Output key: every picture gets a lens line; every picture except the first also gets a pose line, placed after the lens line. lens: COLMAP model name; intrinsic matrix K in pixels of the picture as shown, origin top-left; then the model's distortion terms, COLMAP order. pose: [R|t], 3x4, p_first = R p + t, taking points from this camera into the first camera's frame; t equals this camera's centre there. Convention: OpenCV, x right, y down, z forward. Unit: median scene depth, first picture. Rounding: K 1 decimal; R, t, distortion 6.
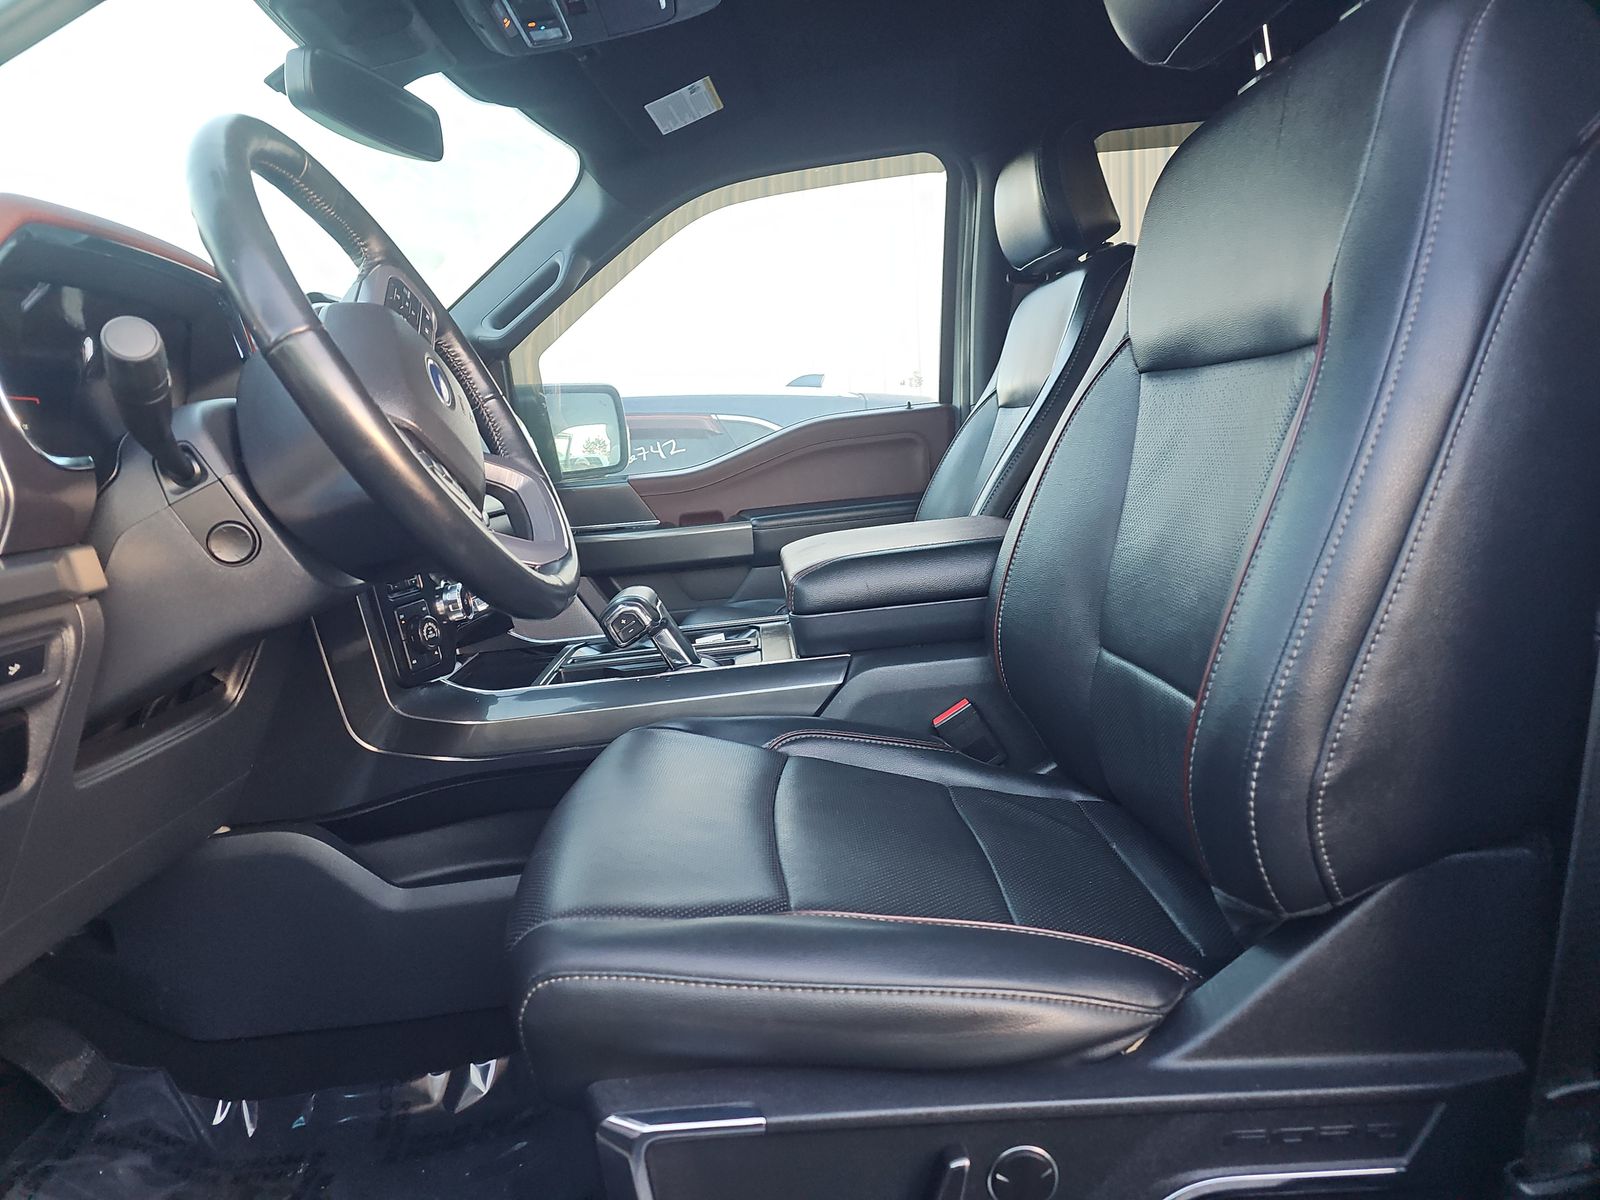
lens RADIAL K [[1091.0, 0, 827.0], [0, 1091.0, 580.1], [0, 0, 1]] dist [0.001470, -0.003836]
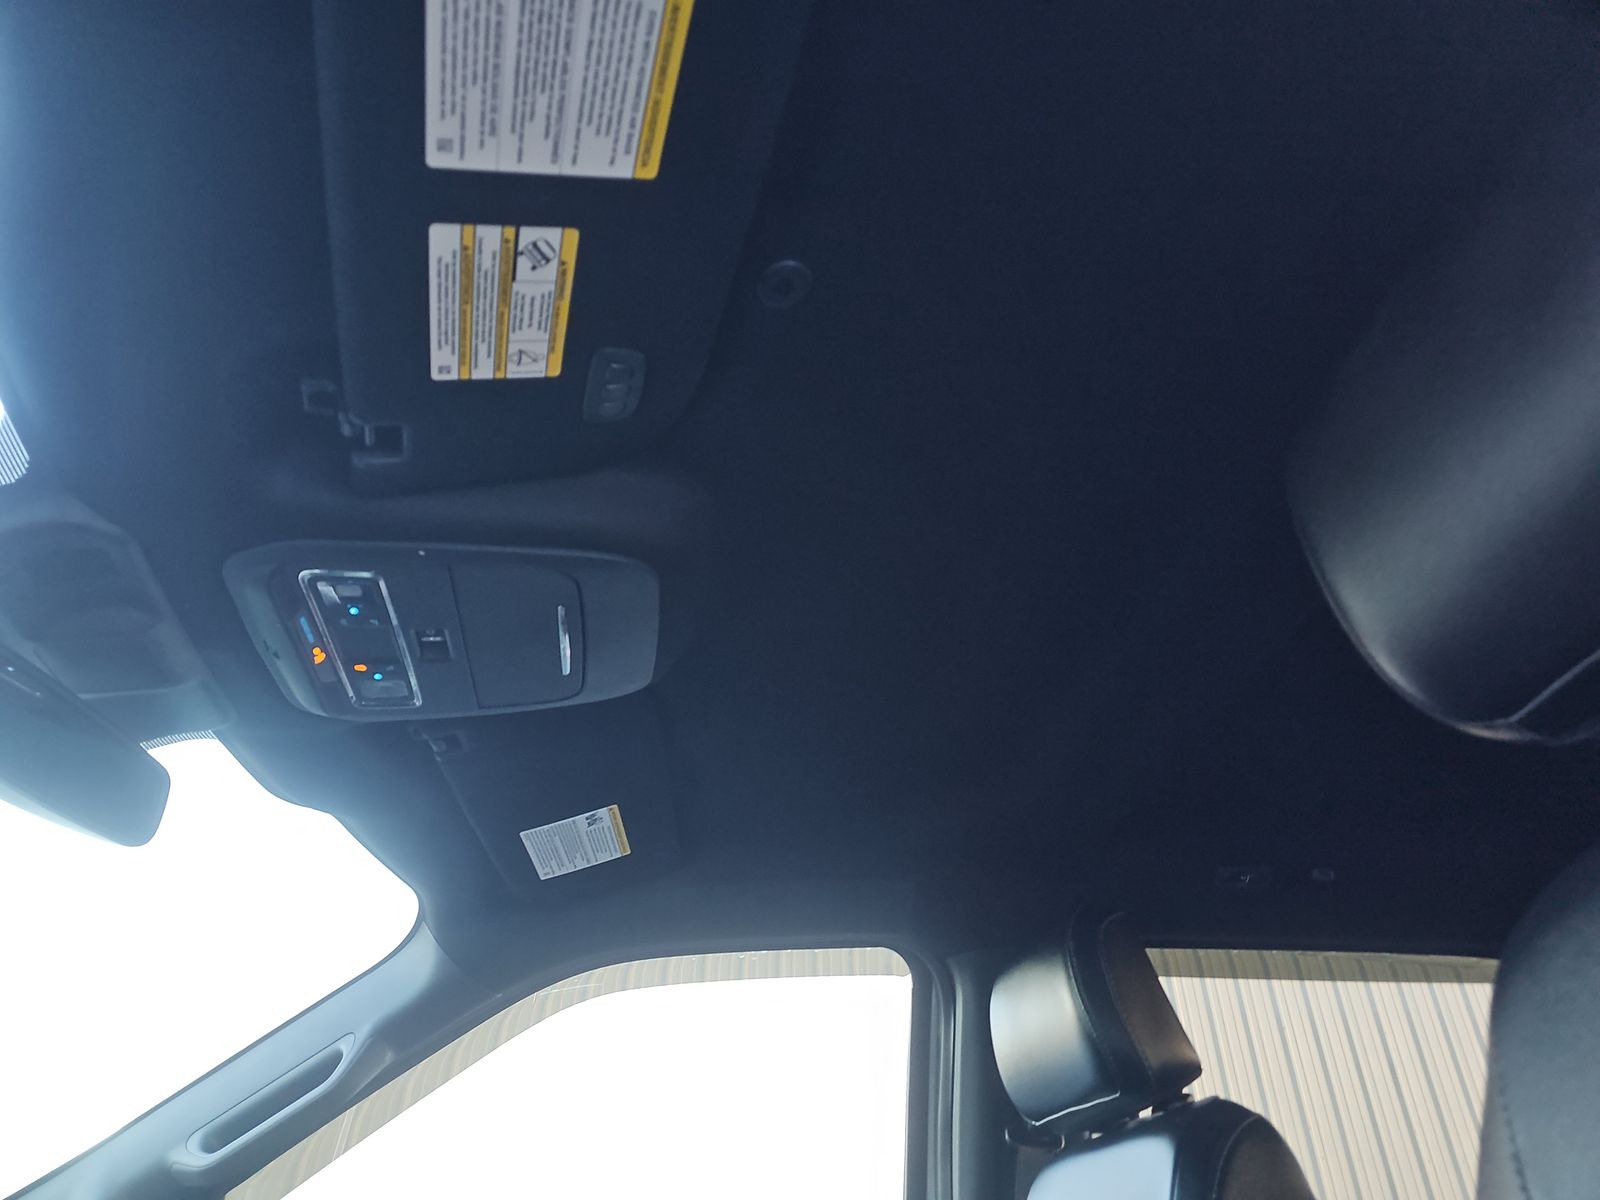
lens RADIAL K [[1091.0, 0, 827.0], [0, 1091.0, 580.1], [0, 0, 1]] dist [0.001470, -0.003836]
pose [[0.992471, 0.112897, 0.047499, -0.020020], [-0.053223, 0.746790, -0.662927, -0.093858], [-0.110315, 0.655408, 0.747176, 0.330921]]
